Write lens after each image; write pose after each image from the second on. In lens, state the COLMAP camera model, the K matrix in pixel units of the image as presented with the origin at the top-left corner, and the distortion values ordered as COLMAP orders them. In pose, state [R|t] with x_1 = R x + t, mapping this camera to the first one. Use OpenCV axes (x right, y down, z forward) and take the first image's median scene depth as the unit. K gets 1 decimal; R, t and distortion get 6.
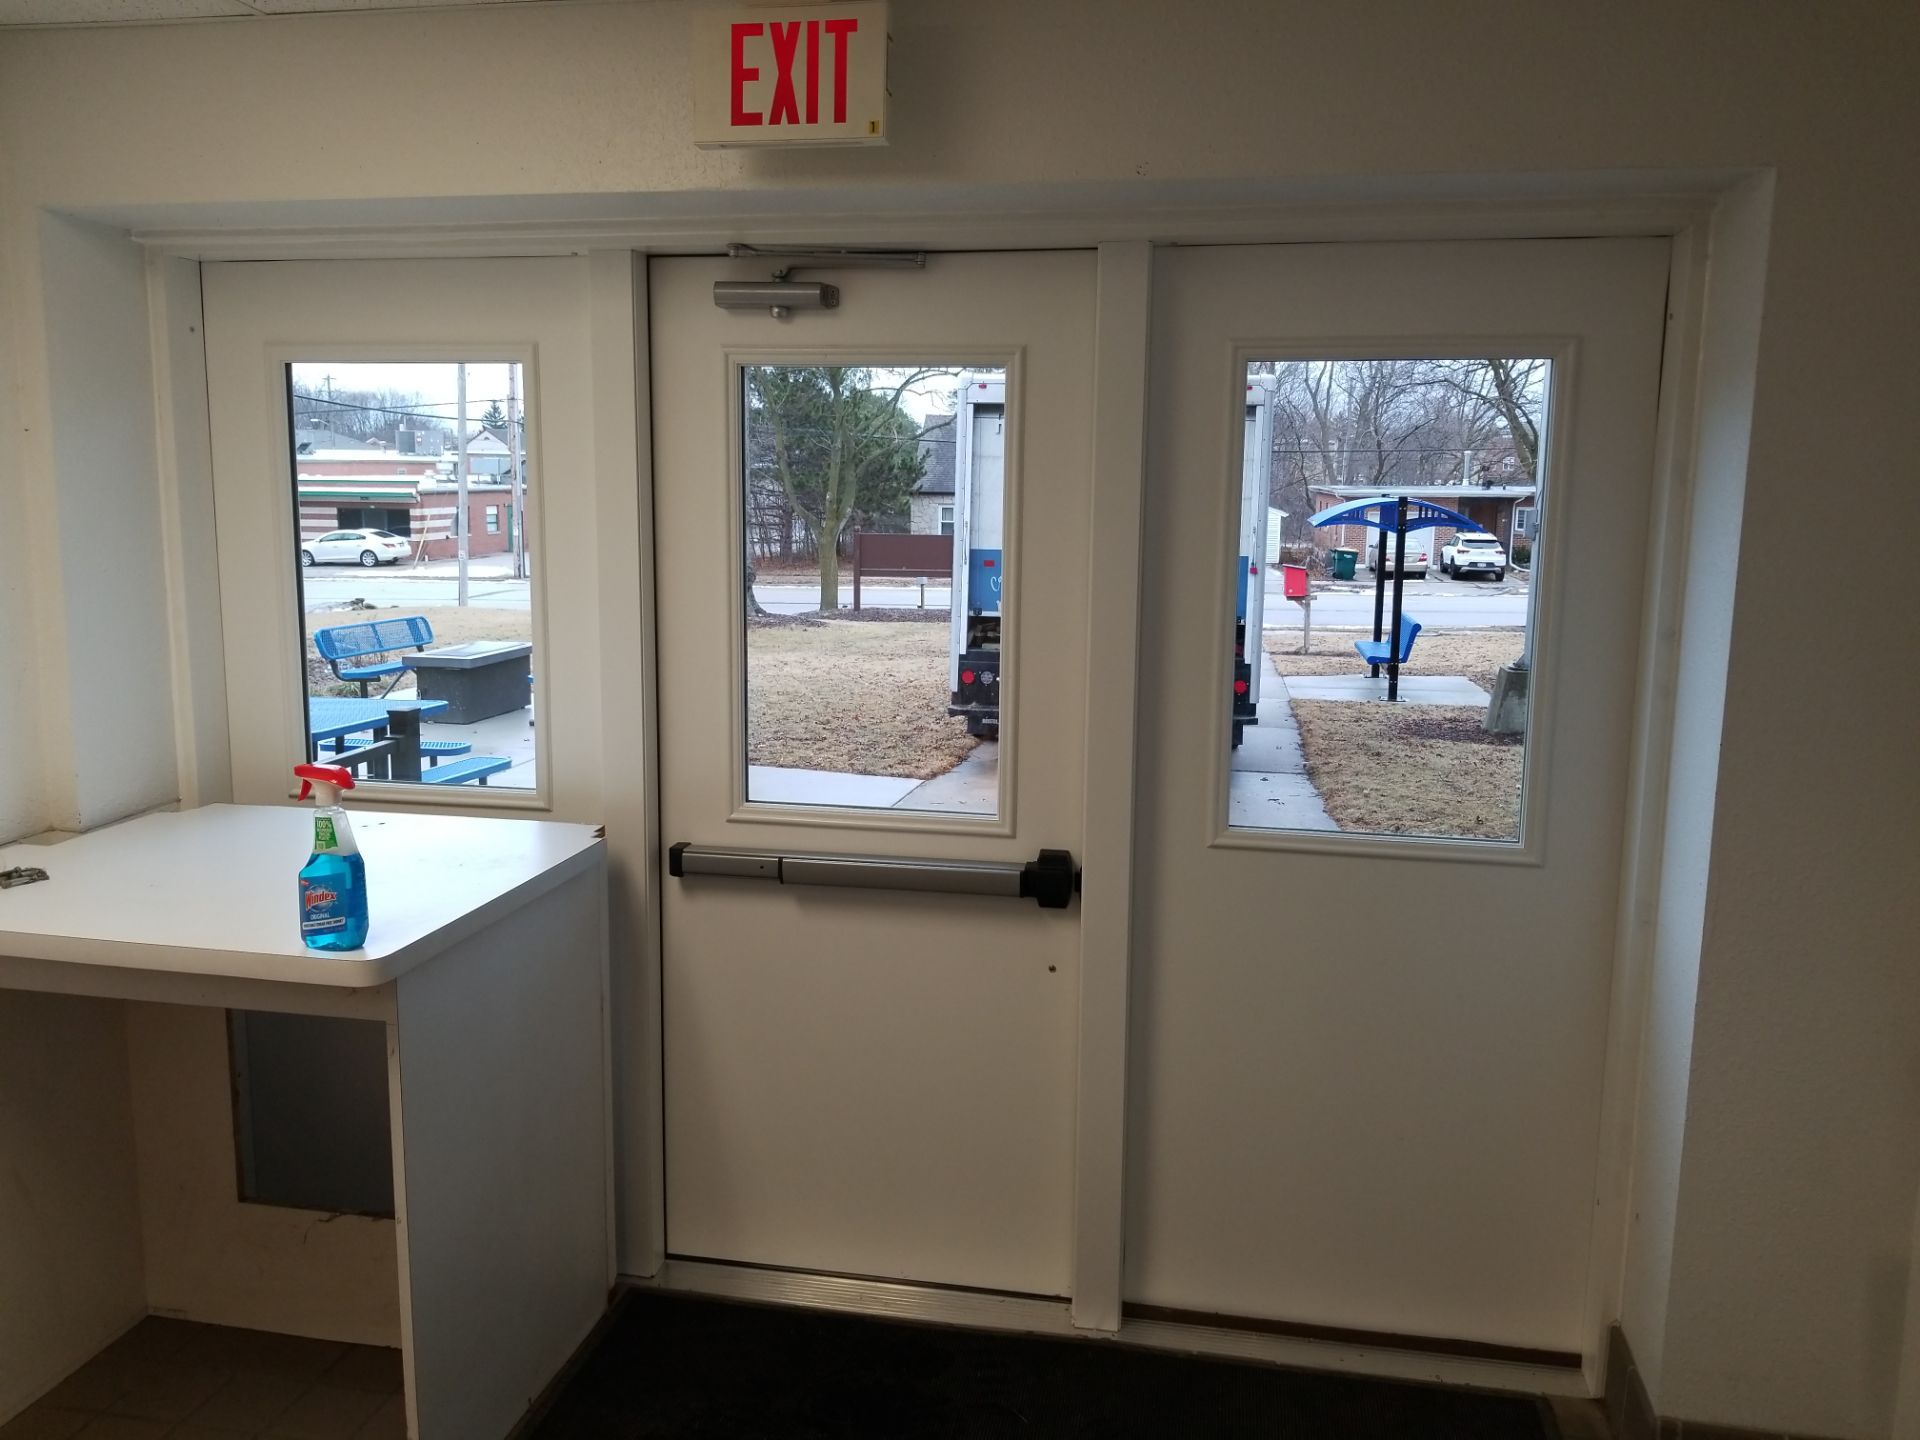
lens RADIAL K [[1489.9, 0, 966.7], [0, 1489.9, 687.8], [0, 0, 1]] dist [0.051680, -0.081693]
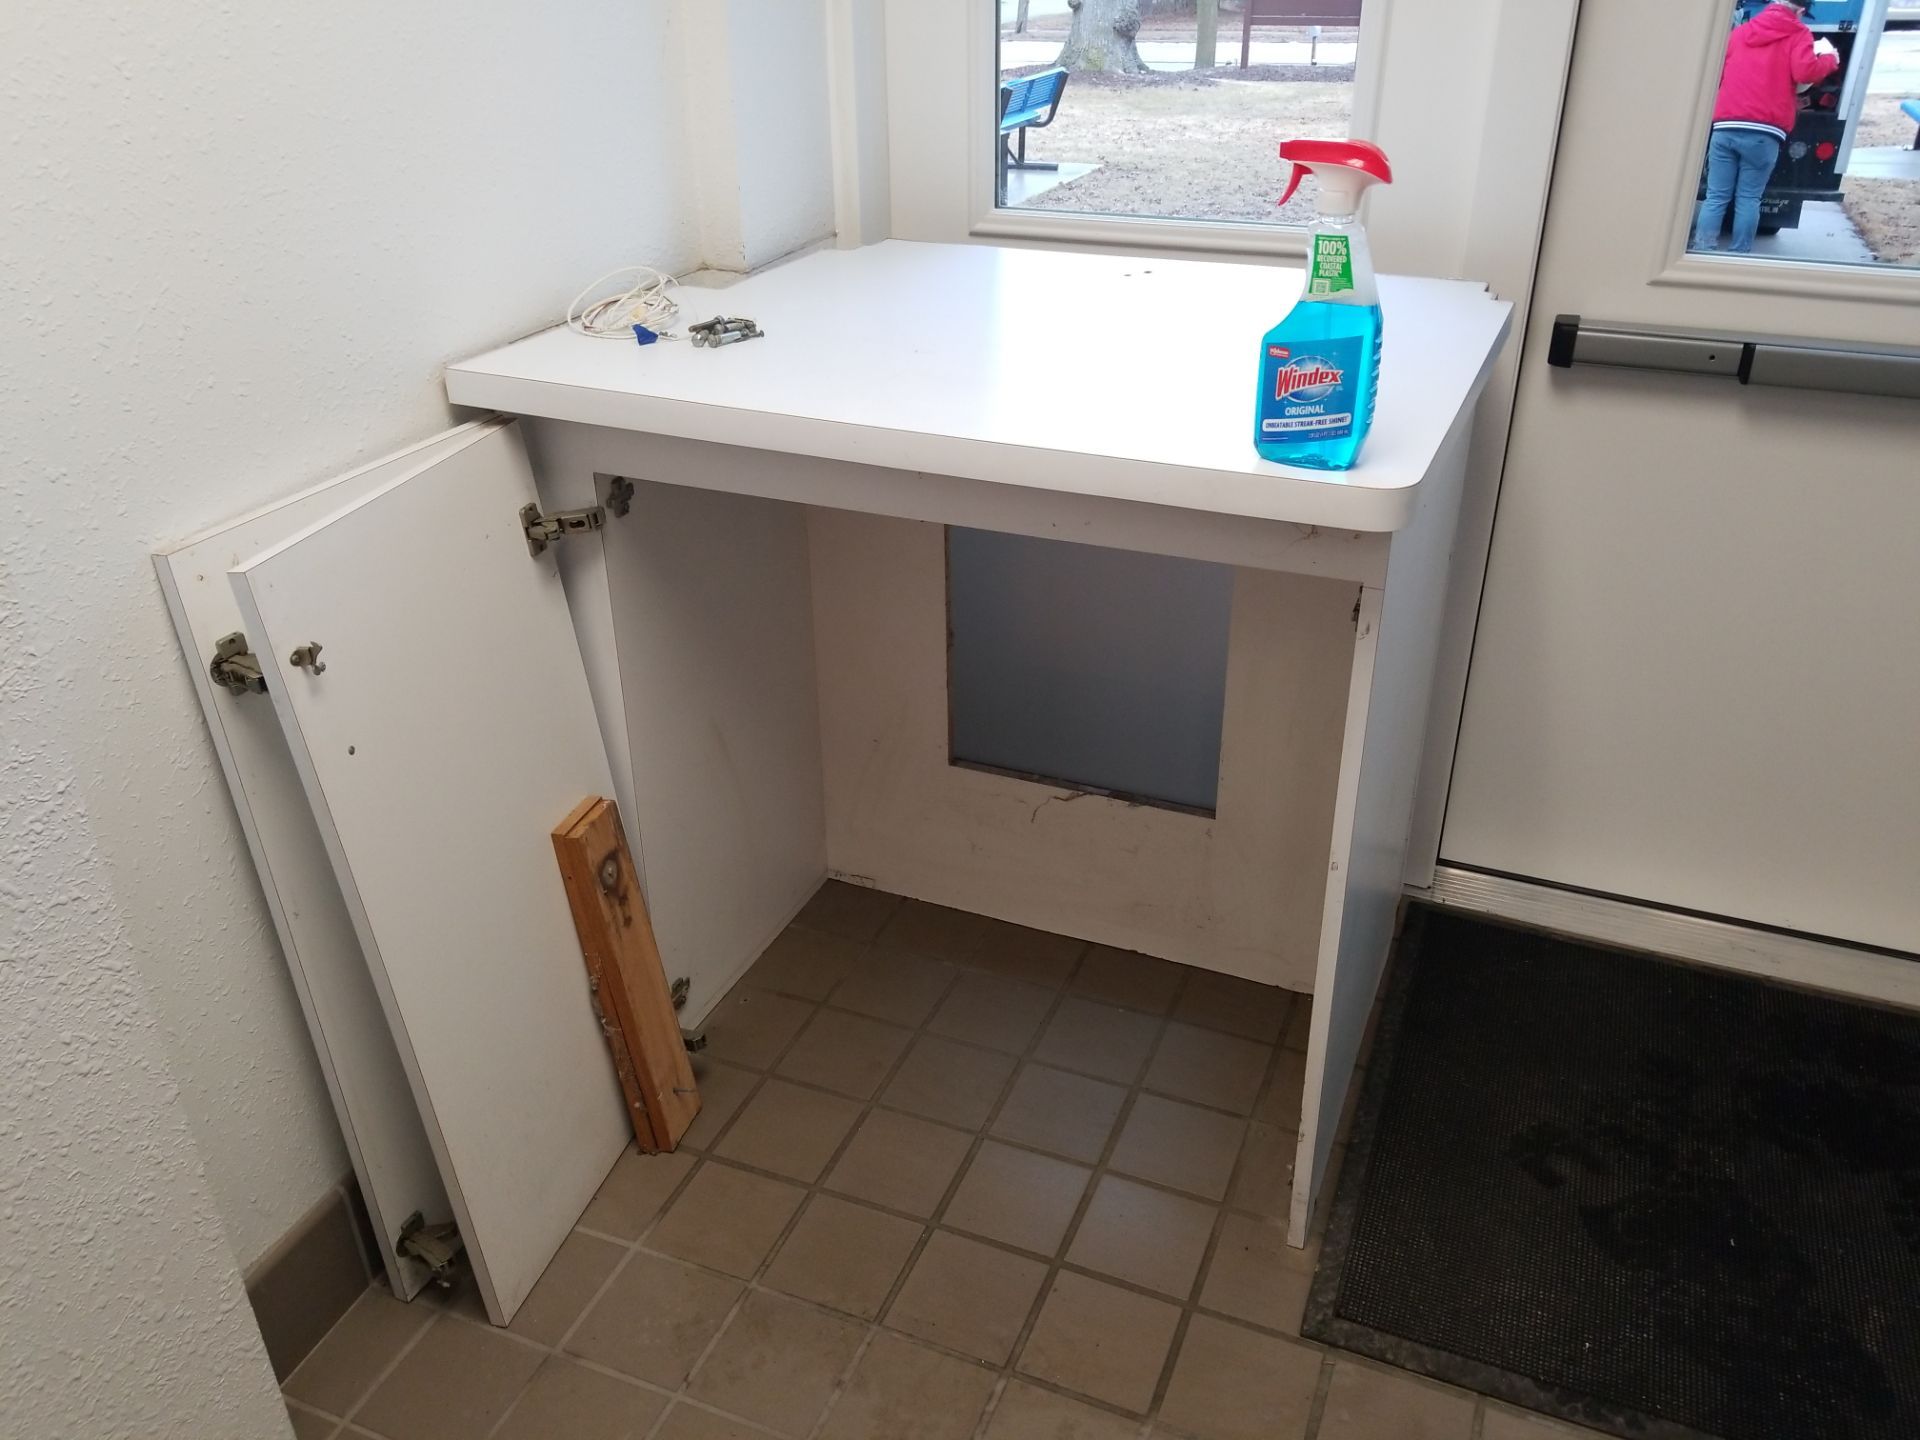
lens RADIAL K [[1489.9, 0, 966.7], [0, 1489.9, 687.8], [0, 0, 1]] dist [0.051680, -0.081693]
pose [[0.978665, 0.077608, -0.190244, -0.321310], [-0.011248, 0.944768, 0.327548, 0.046202], [0.205156, -0.318419, 0.925484, 0.282730]]
